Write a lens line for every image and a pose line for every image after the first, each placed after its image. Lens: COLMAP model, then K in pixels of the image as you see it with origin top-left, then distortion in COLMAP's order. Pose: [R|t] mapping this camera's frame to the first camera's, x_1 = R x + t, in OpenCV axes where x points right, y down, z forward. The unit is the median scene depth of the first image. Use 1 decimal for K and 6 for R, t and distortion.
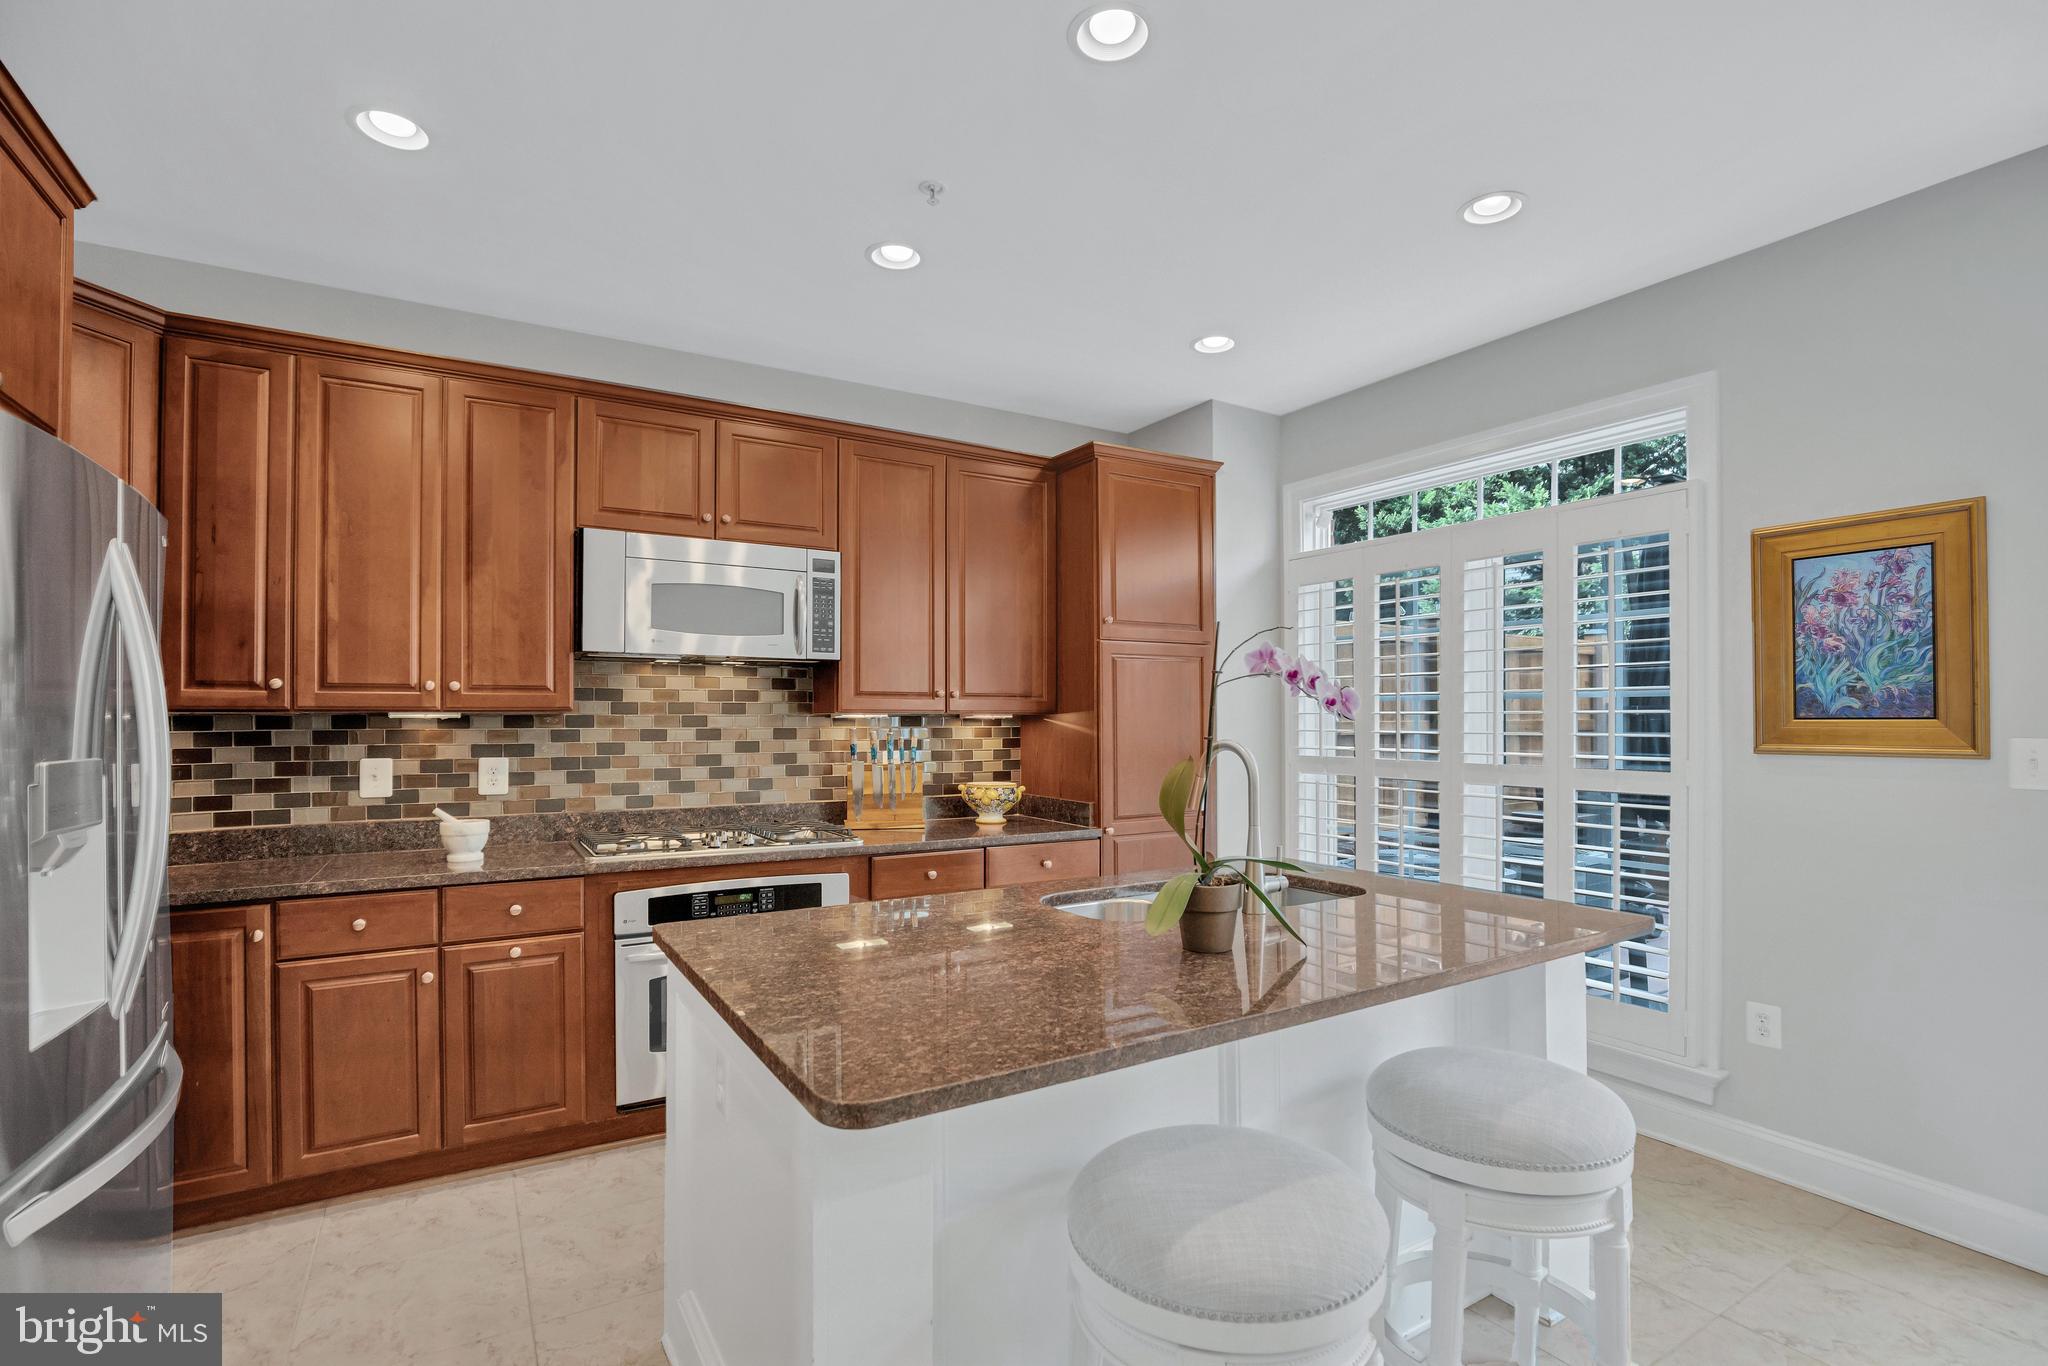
lens RADIAL K [[945.2, 0, 1081.4], [0, 945.2, 718.9], [0, 0, 1]] dist [-0.022998, 0.002296]
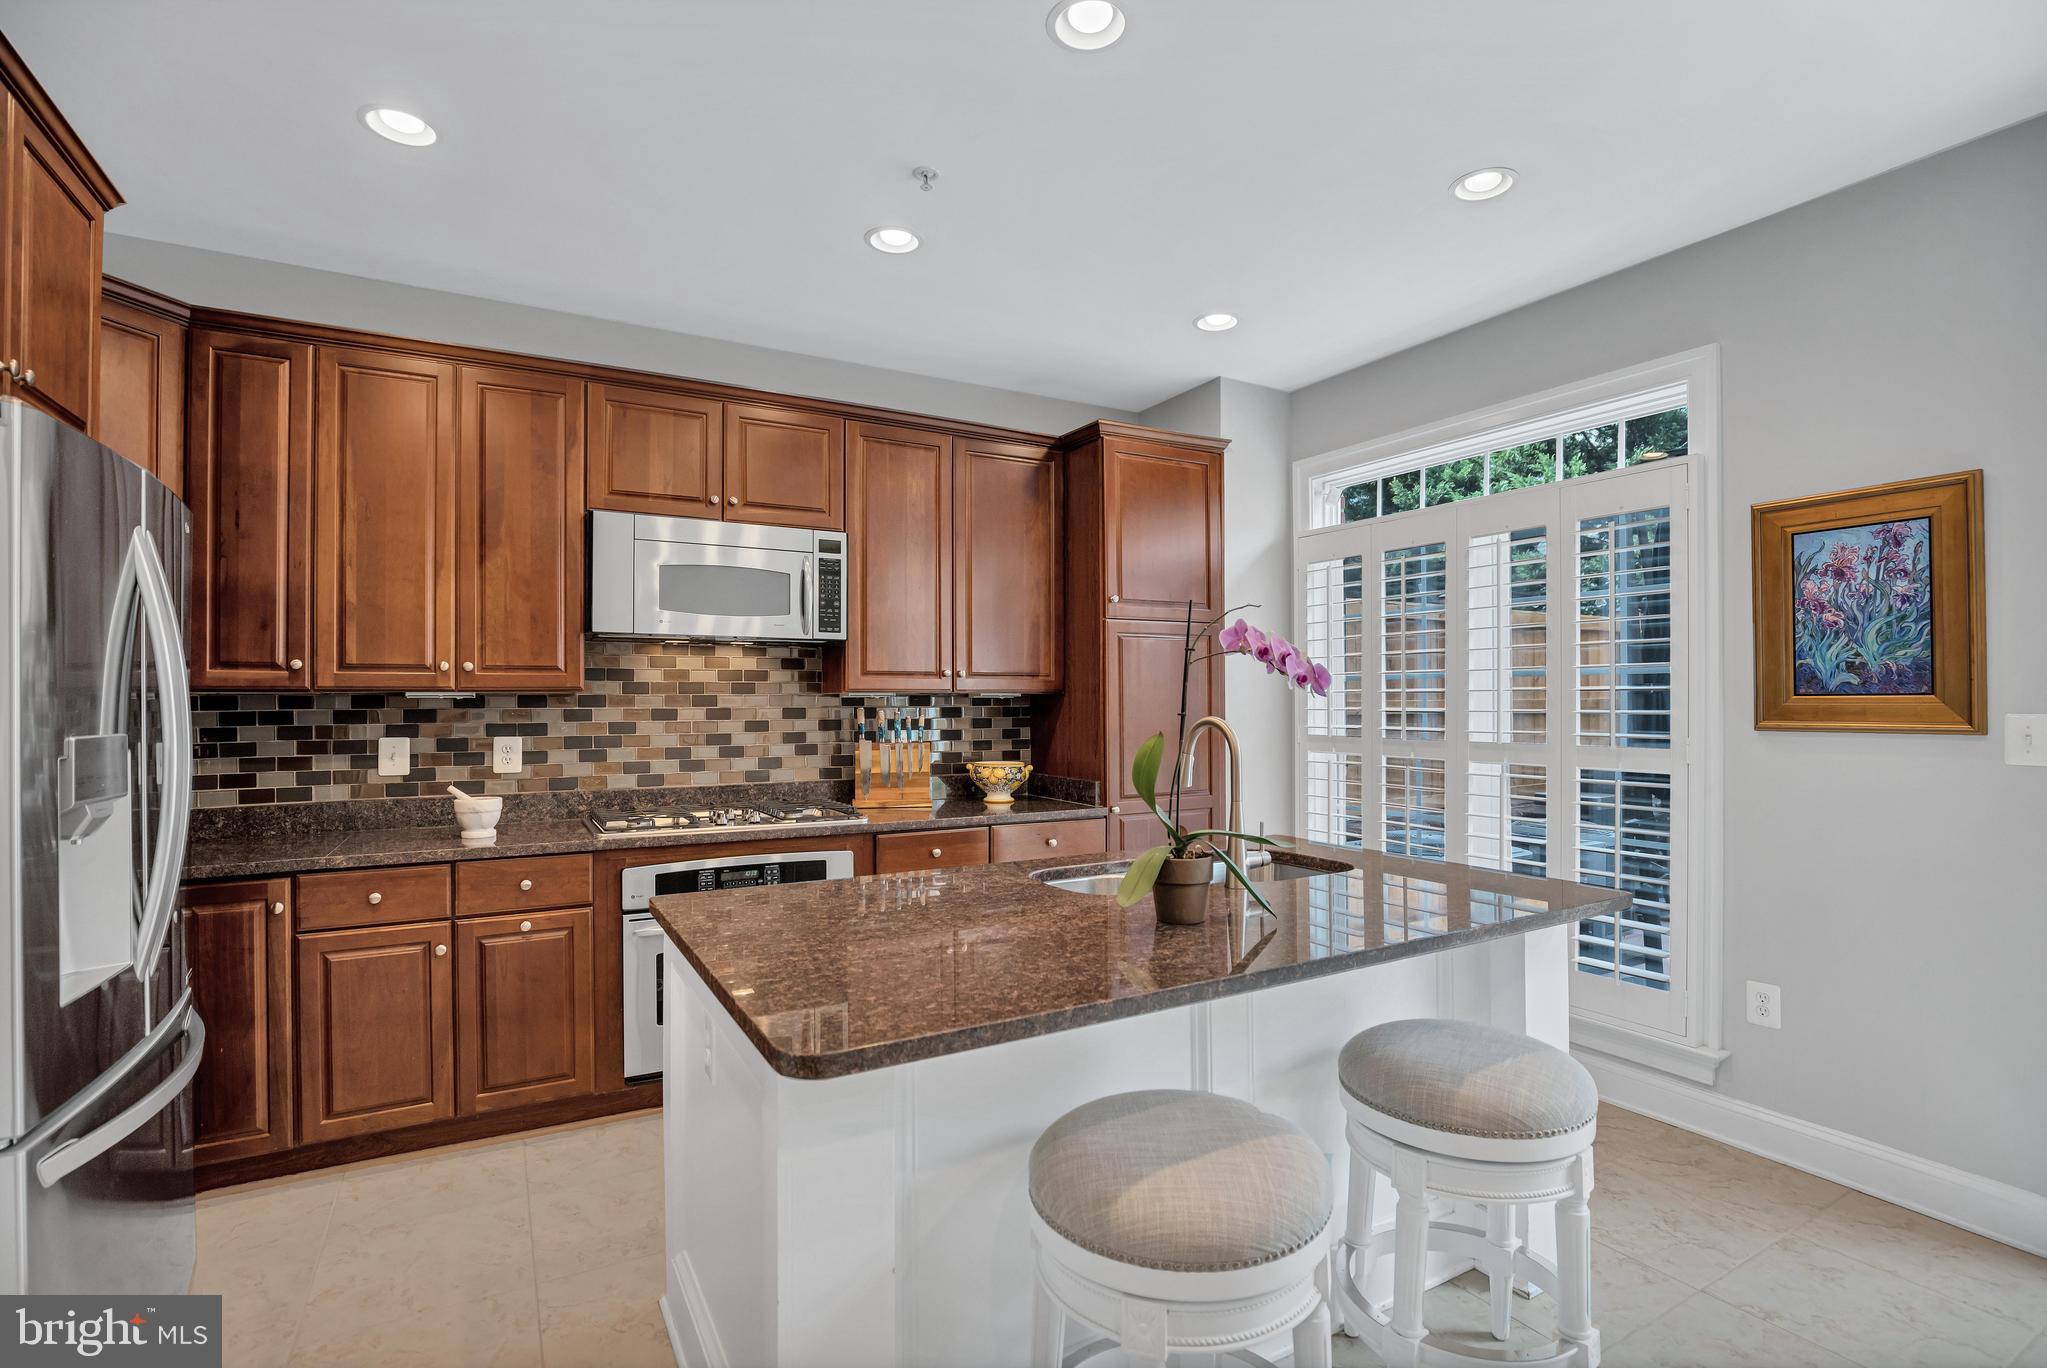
lens RADIAL K [[966.9, 0, 1092.2], [0, 966.9, 702.1], [0, 0, 1]] dist [-0.019466, -0.000452]
pose [[0.999617, -0.001959, -0.027603, 0.042373], [0.002017, 0.999996, 0.002054, 0.003094], [0.027599, -0.002109, 0.999617, -0.030130]]
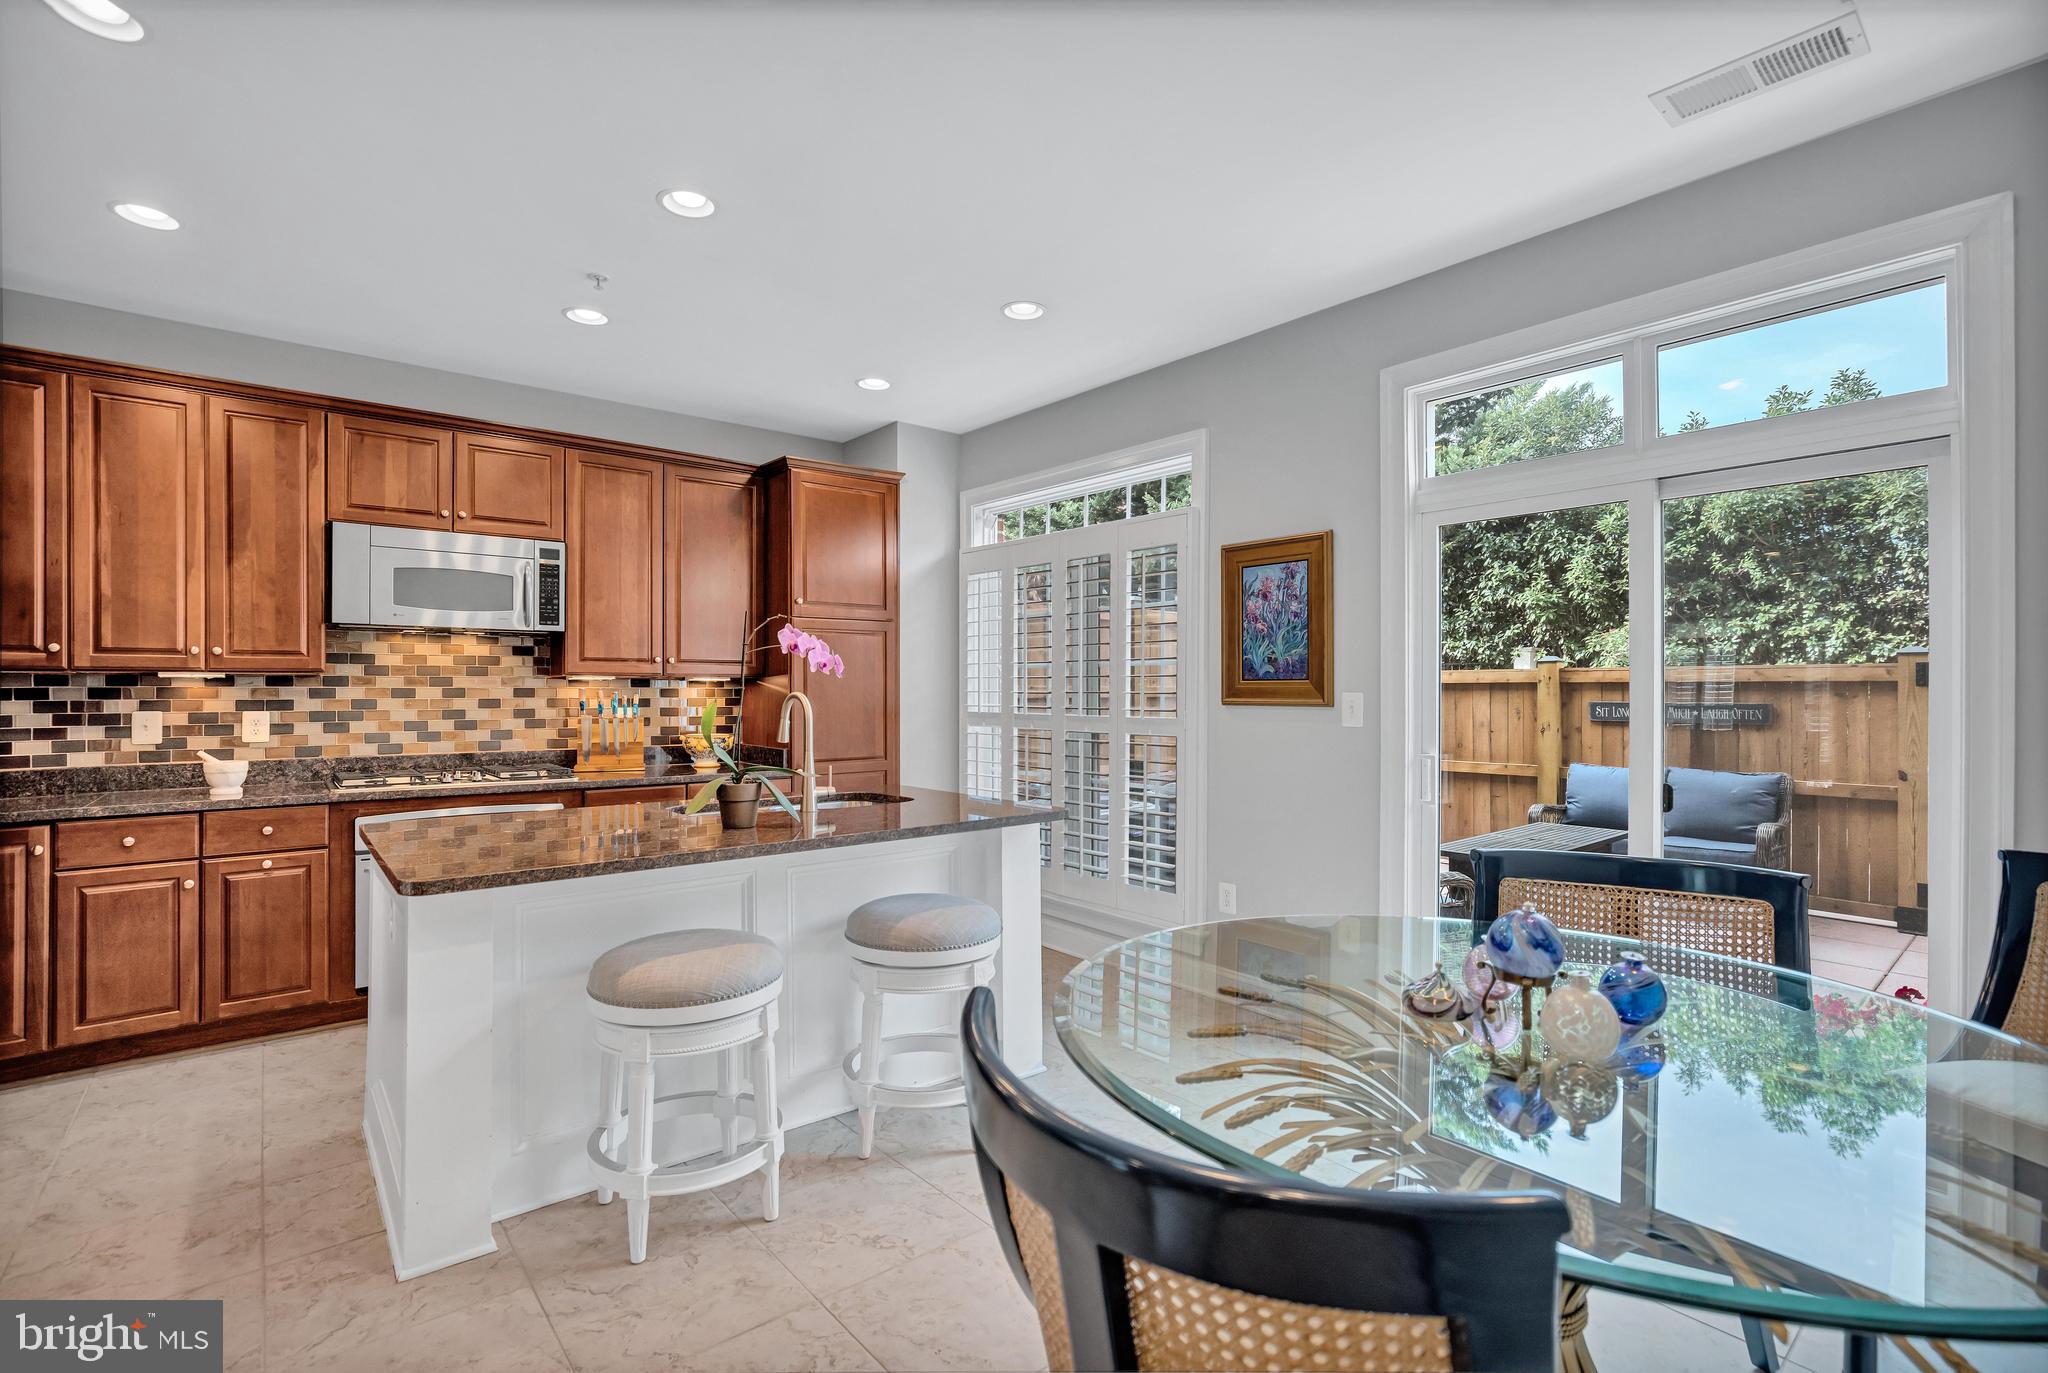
lens RADIAL K [[945.2, 0, 1064.6], [0, 945.2, 695.1], [0, 0, 1]] dist [-0.022998, 0.002296]
pose [[0.992540, 0.001822, 0.121905, 0.283972], [-0.002568, 0.999979, 0.005964, 0.012882], [-0.121891, -0.006233, 0.992524, -0.339798]]
